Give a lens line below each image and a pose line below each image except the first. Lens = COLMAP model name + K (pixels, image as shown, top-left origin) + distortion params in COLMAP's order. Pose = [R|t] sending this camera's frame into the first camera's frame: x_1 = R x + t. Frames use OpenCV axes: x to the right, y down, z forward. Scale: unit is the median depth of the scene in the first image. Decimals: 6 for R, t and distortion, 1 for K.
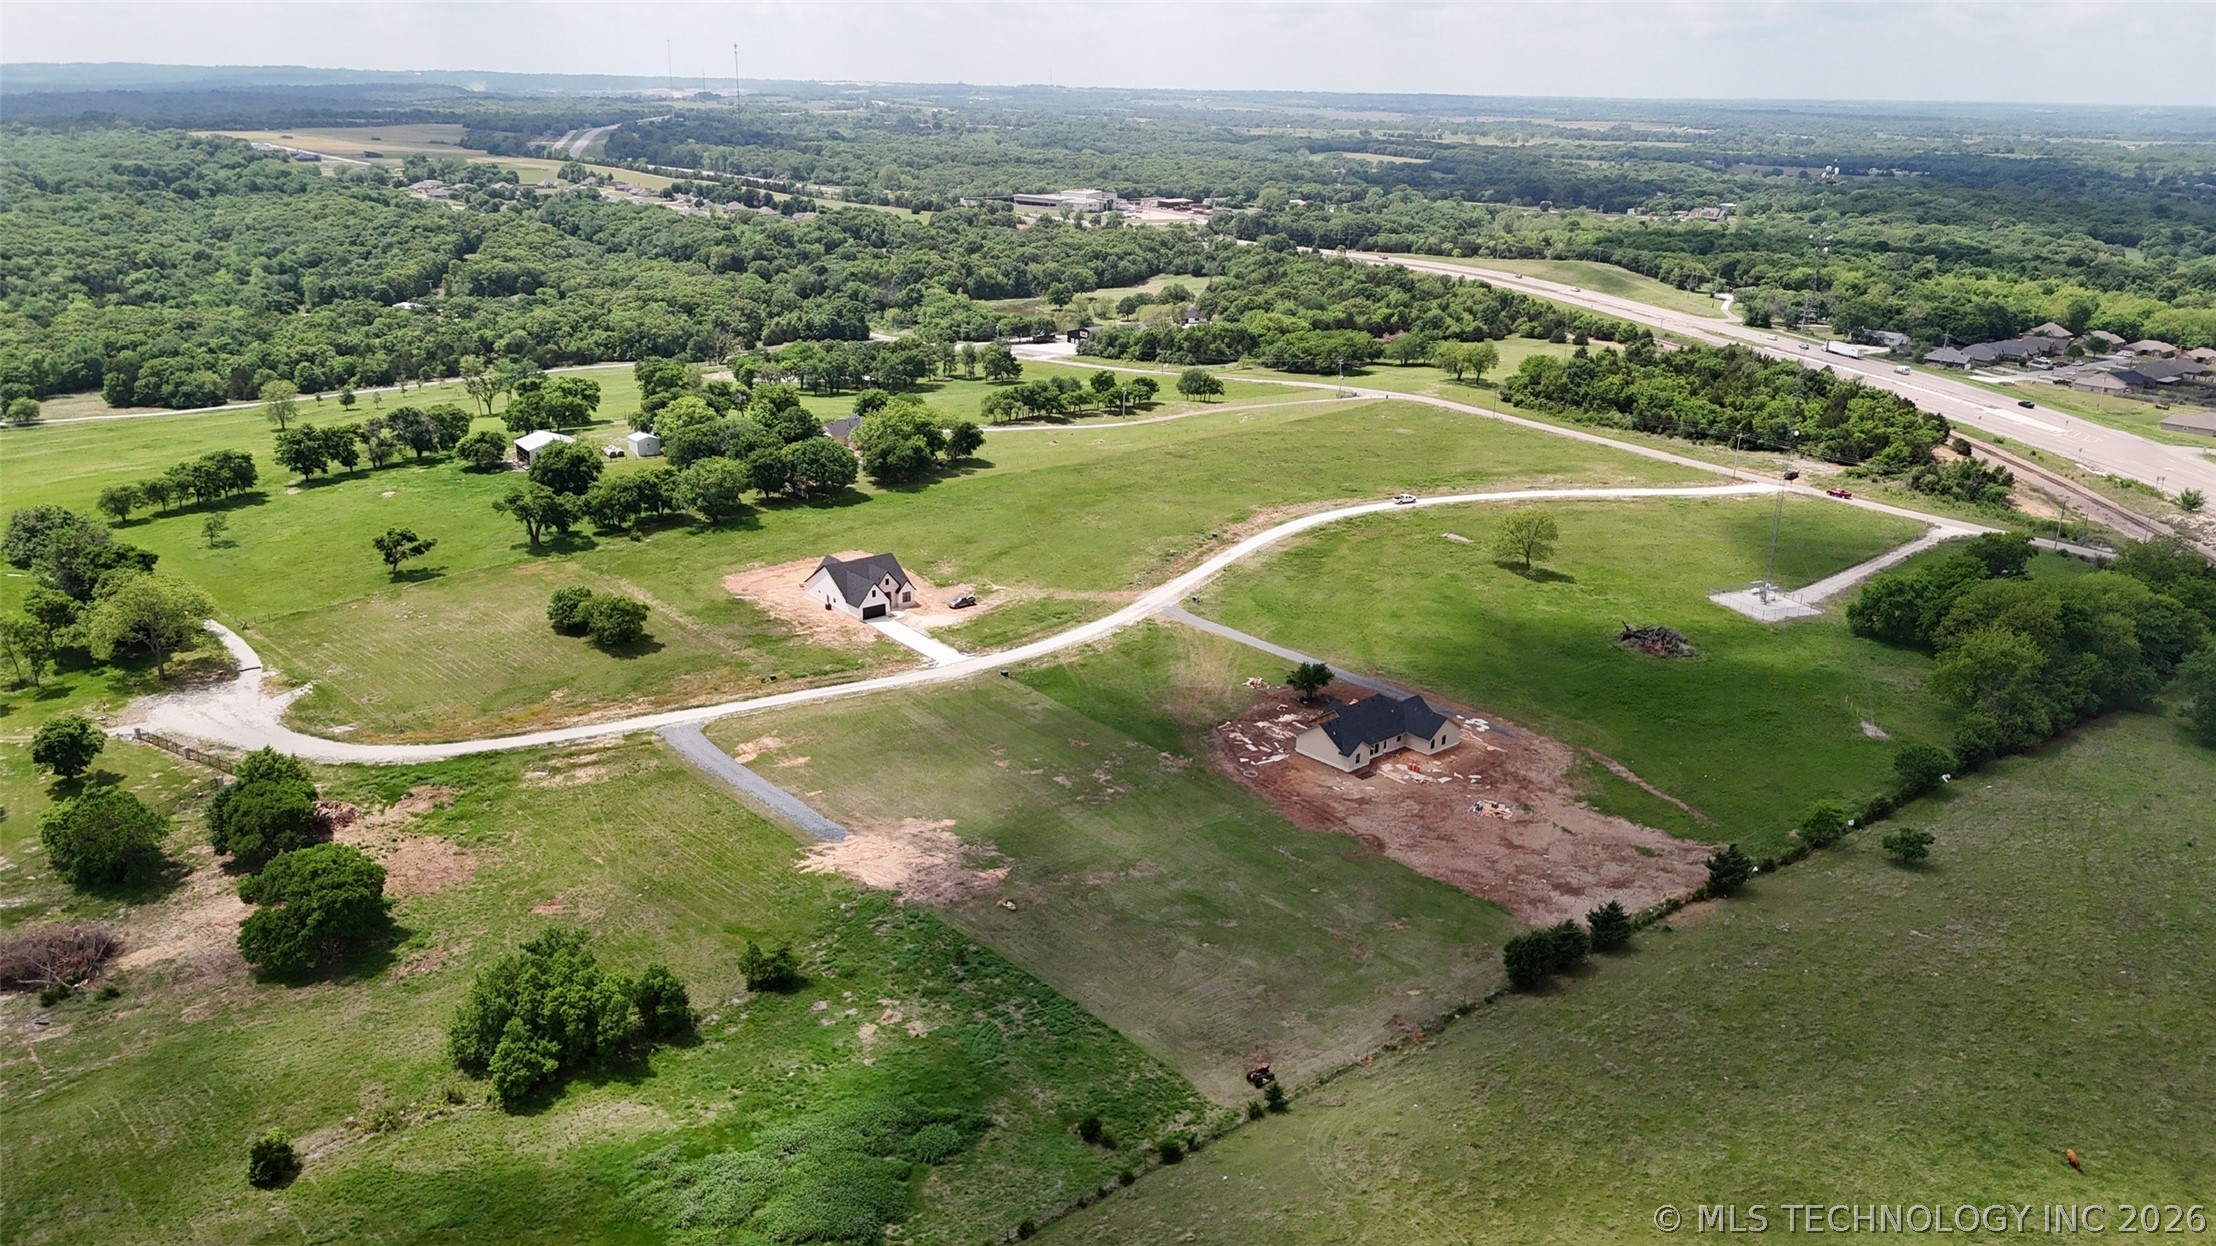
lens RADIAL K [[1618.4, 0, 1092.1], [0, 1618.4, 640.0], [0, 0, 1]] dist [0.079197, -0.075725]
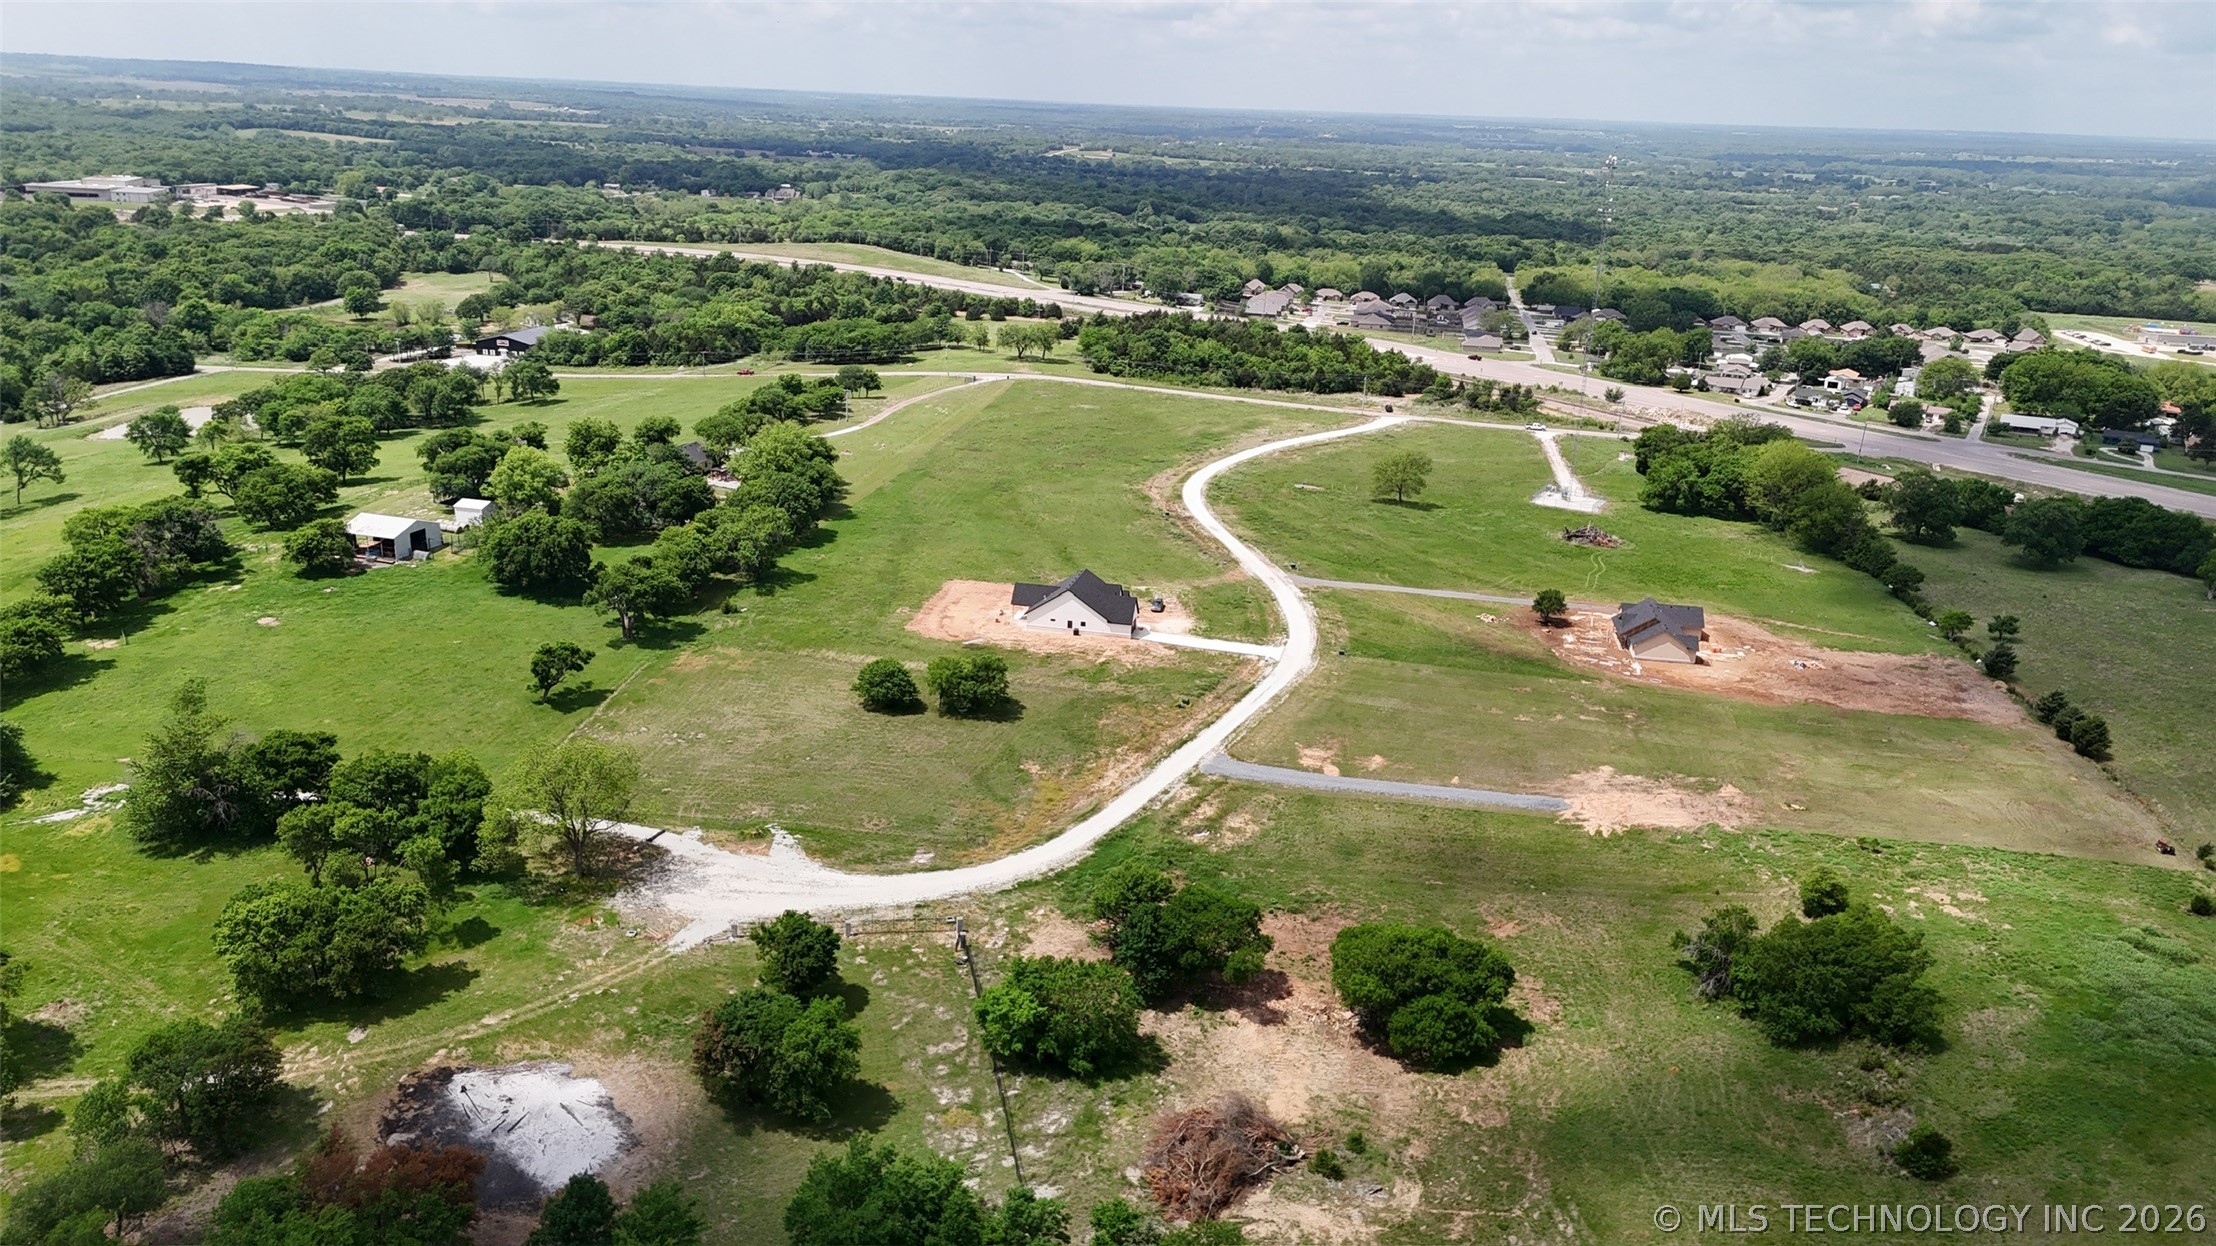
lens RADIAL K [[1618.4, 0, 1113.8], [0, 1618.4, 642.9], [0, 0, 1]] dist [0.079197, -0.075725]
pose [[0.772526, -0.190251, 0.605812, -0.276309], [0.182031, 0.980370, 0.075754, -0.031221], [-0.608333, 0.051754, 0.791993, 0.088932]]
